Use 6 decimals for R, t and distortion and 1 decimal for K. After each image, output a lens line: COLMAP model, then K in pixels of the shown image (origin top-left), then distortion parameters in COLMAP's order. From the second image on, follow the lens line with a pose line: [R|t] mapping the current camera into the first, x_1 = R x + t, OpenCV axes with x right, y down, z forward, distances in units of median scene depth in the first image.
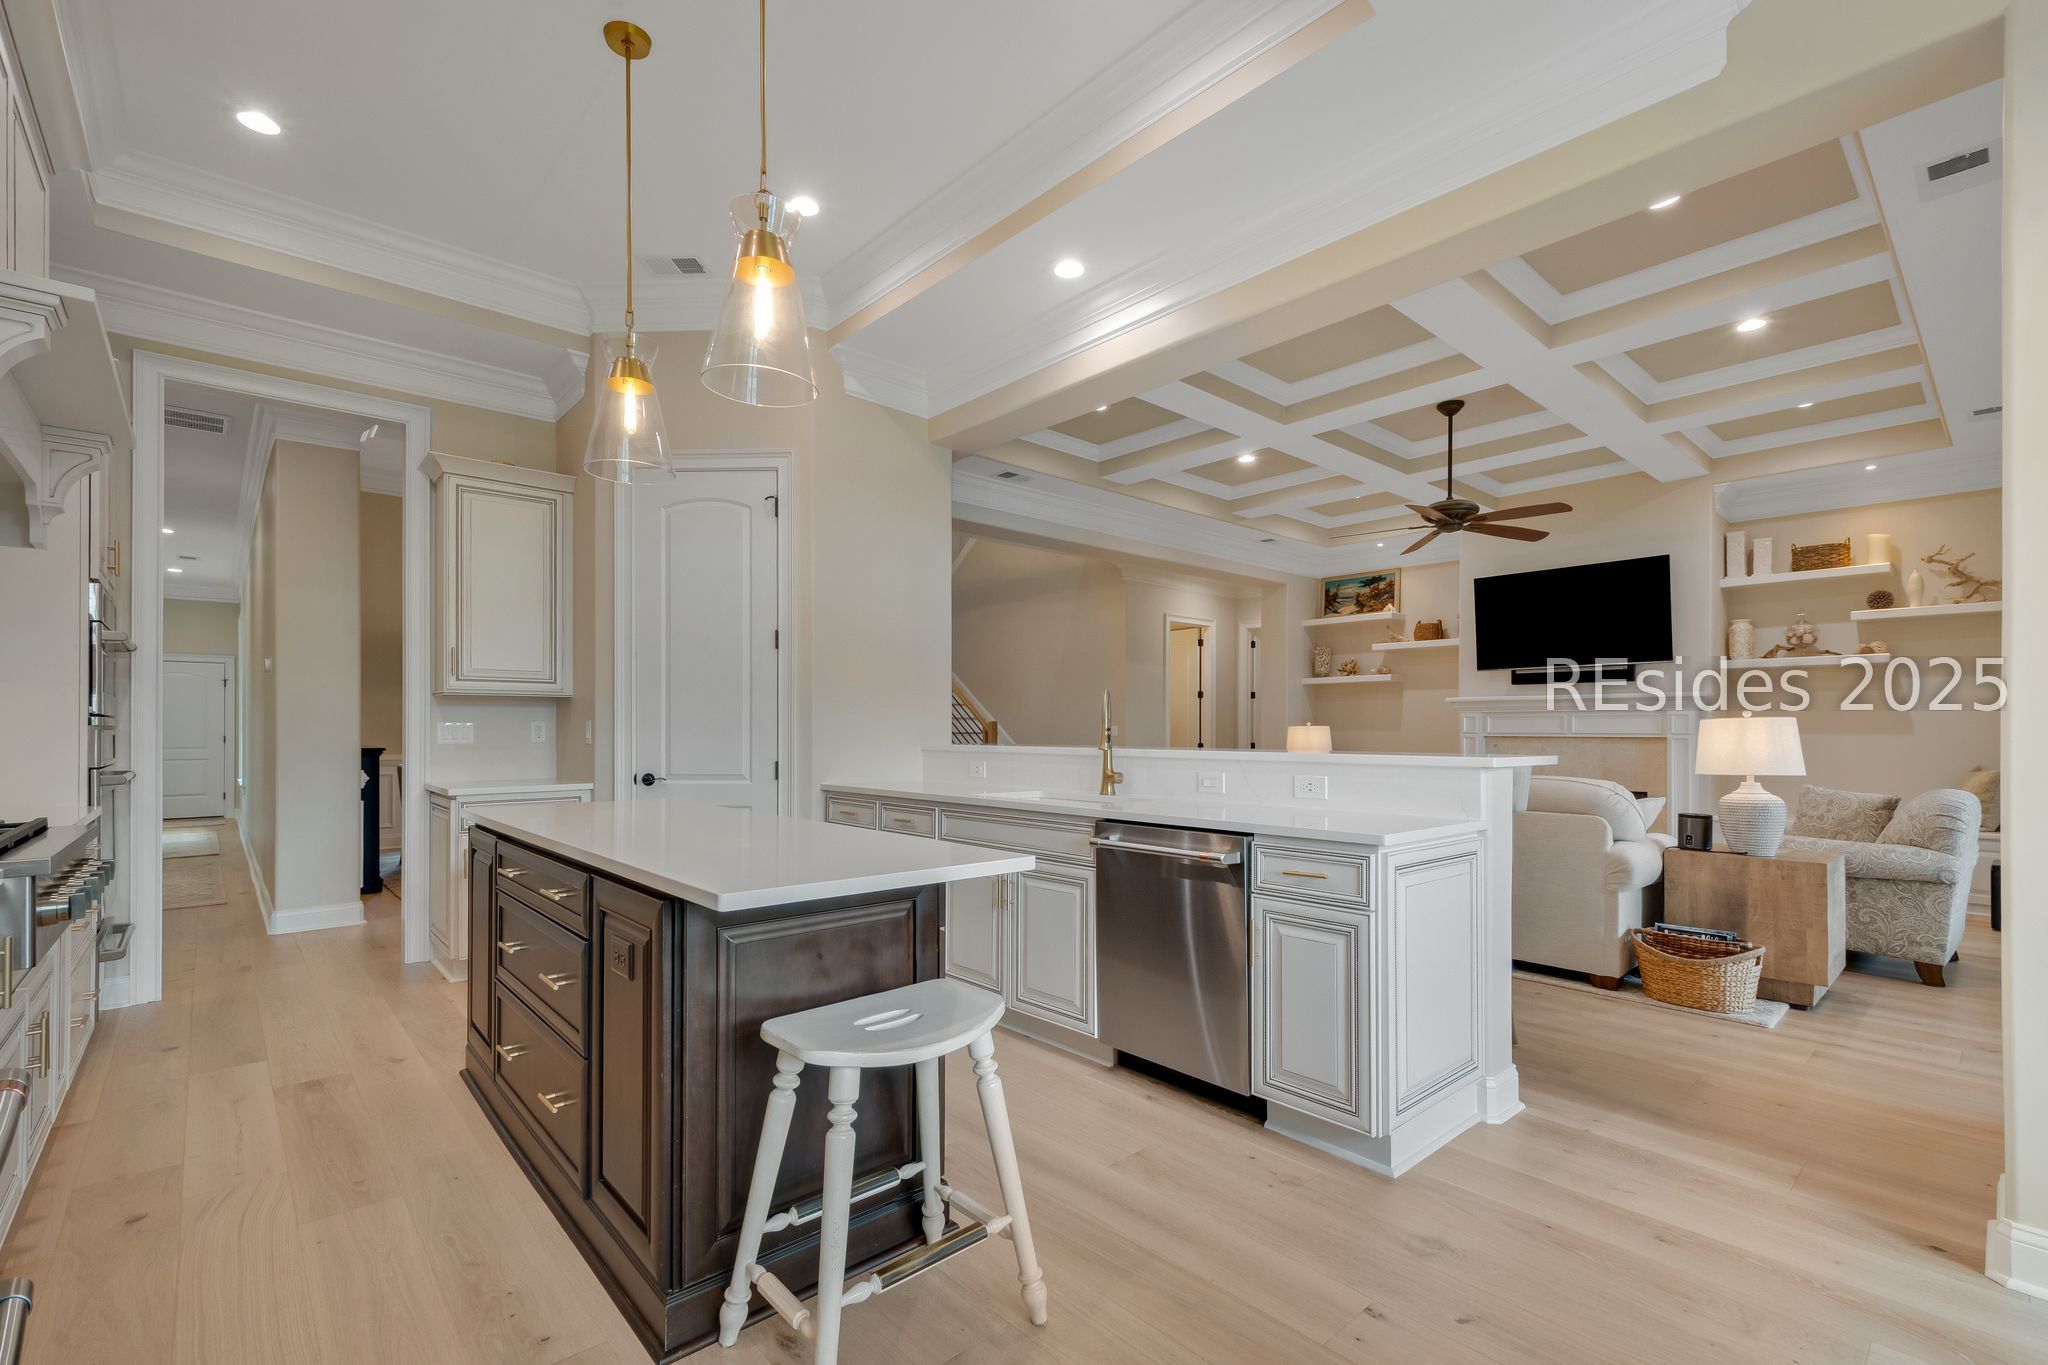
lens RADIAL K [[905.5, 0, 980.6], [0, 905.5, 715.6], [0, 0, 1]] dist [-0.012571, 0.000003]
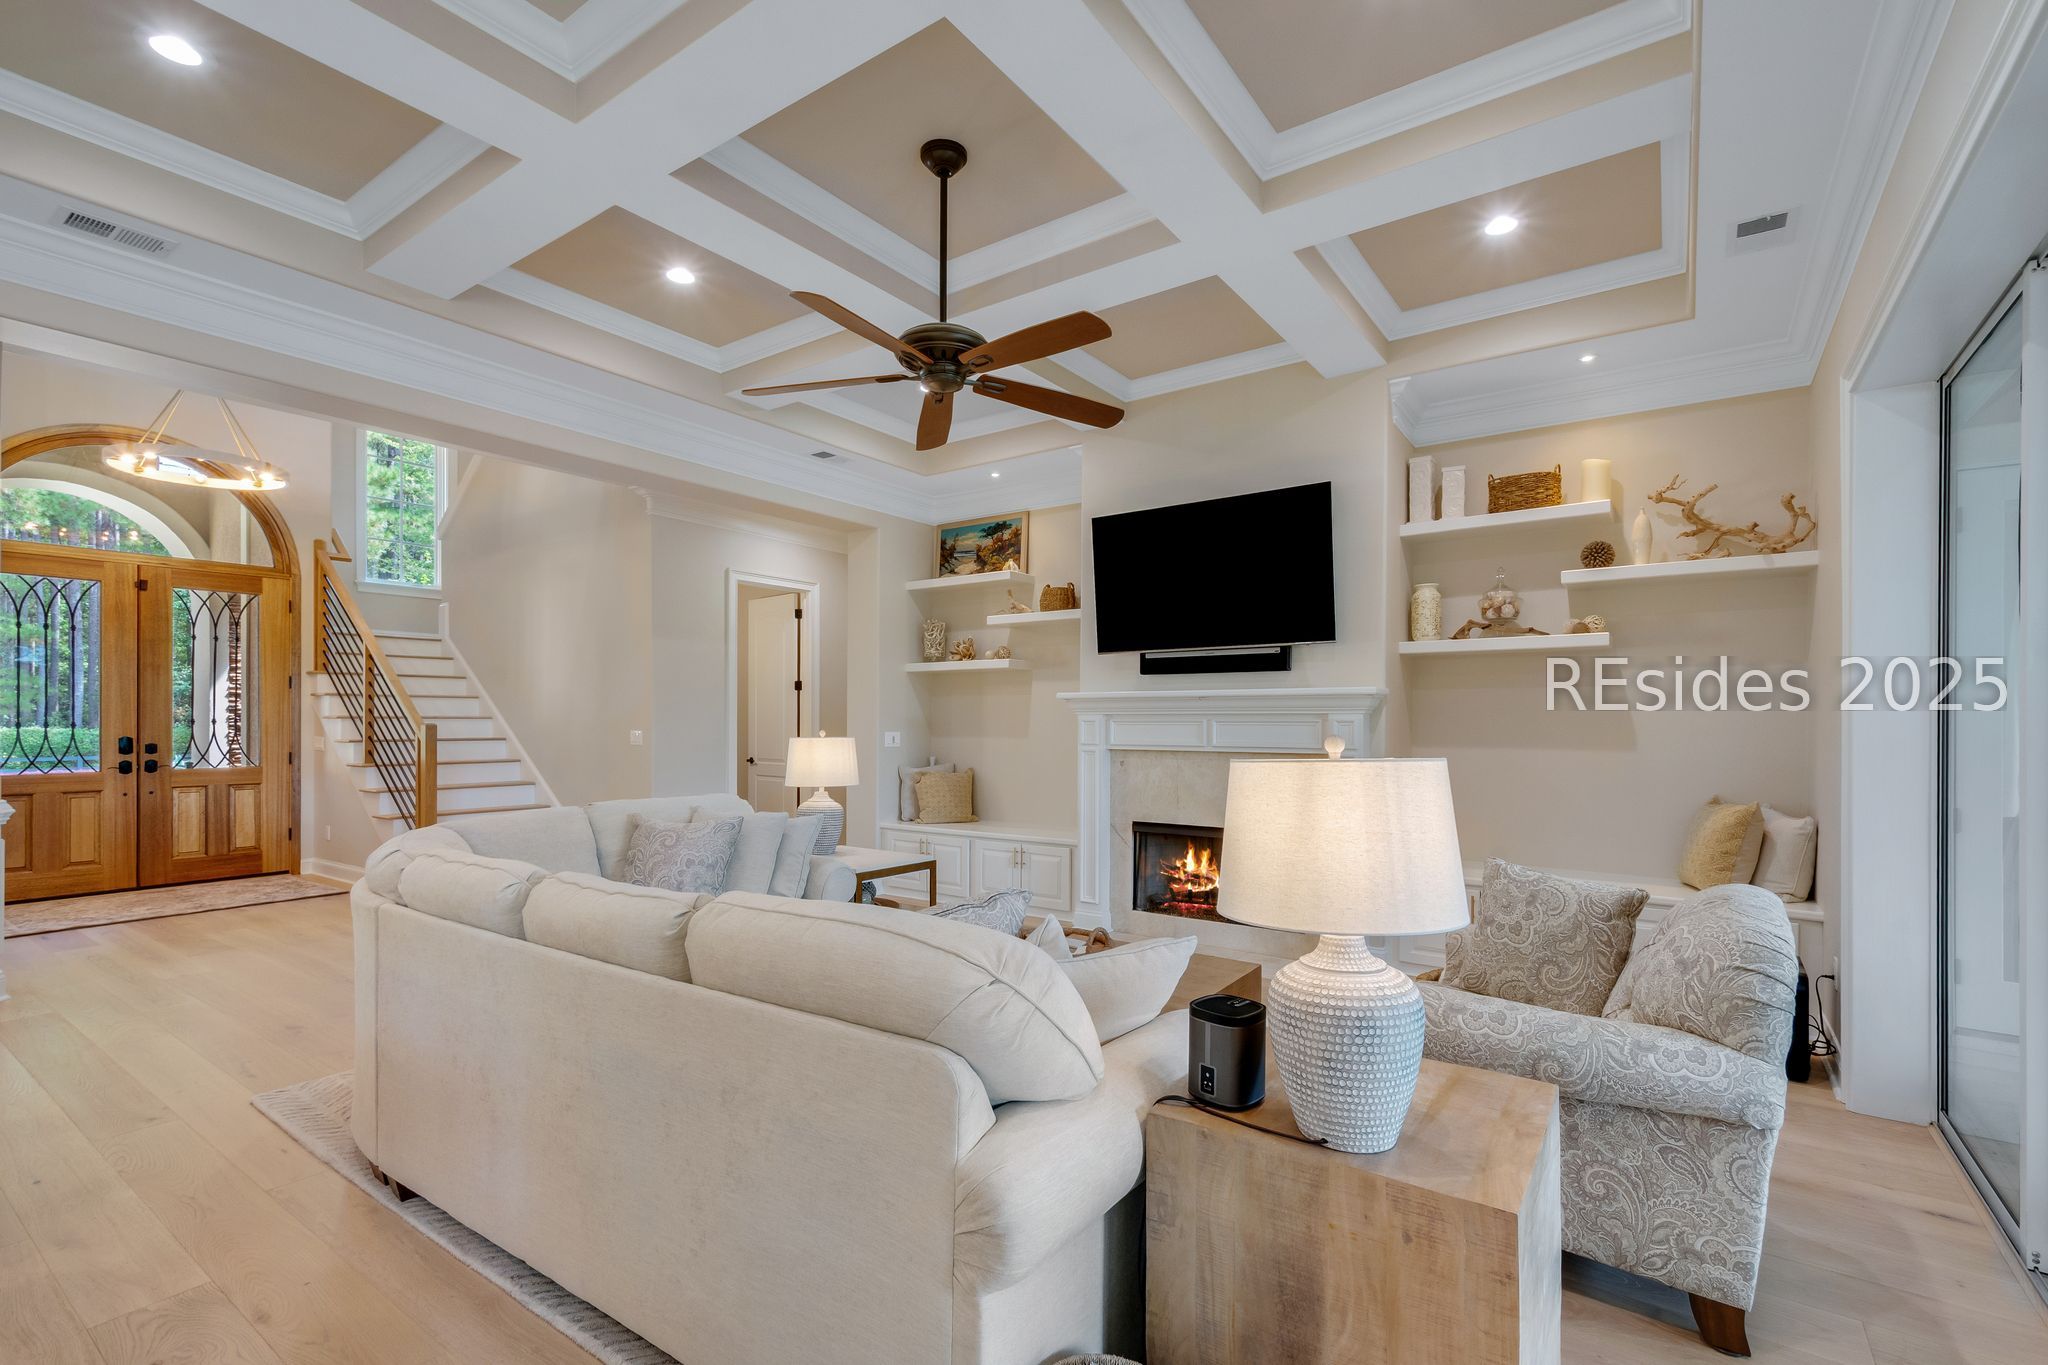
lens RADIAL K [[907.5, 0, 1022.9], [0, 907.5, 711.5], [0, 0, 1]] dist [-0.001977, -0.000884]
pose [[0.970373, 0.001696, 0.241607, 0.387366], [-0.003060, 0.999981, 0.005272, -0.010721], [-0.241594, -0.005855, 0.970360, 0.406249]]
